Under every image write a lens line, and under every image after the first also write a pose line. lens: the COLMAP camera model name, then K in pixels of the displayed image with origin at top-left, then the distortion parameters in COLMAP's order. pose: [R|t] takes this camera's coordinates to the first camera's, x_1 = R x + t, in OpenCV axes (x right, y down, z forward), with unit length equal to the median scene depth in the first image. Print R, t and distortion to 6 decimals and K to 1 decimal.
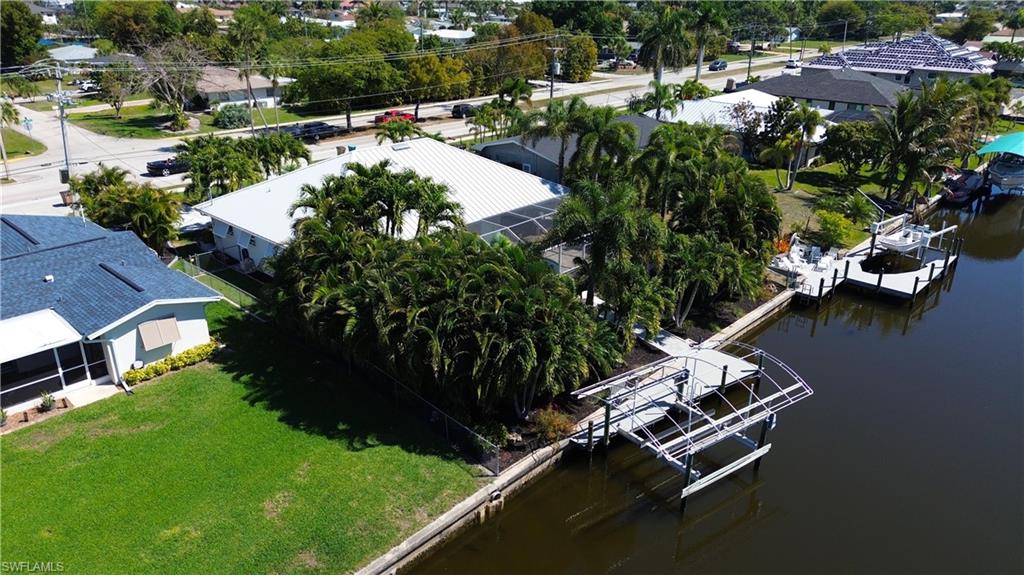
lens RADIAL K [[729.7, 0, 512.0], [0, 729.7, 287.5], [0, 0, 1]] dist [0.079367, -0.099273]
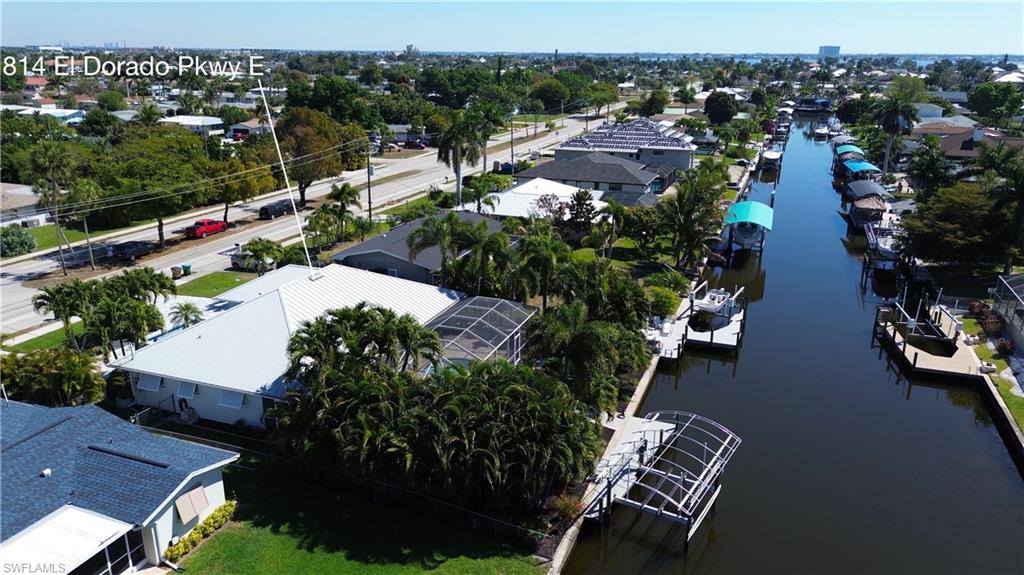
lens RADIAL K [[729.7, 0, 512.0], [0, 729.7, 287.5], [0, 0, 1]] dist [0.079367, -0.099273]
pose [[0.926606, -0.118913, 0.356736, -0.282001], [0.146089, 0.988001, -0.050124, -0.084134], [-0.346495, 0.098561, 0.932860, -0.097234]]
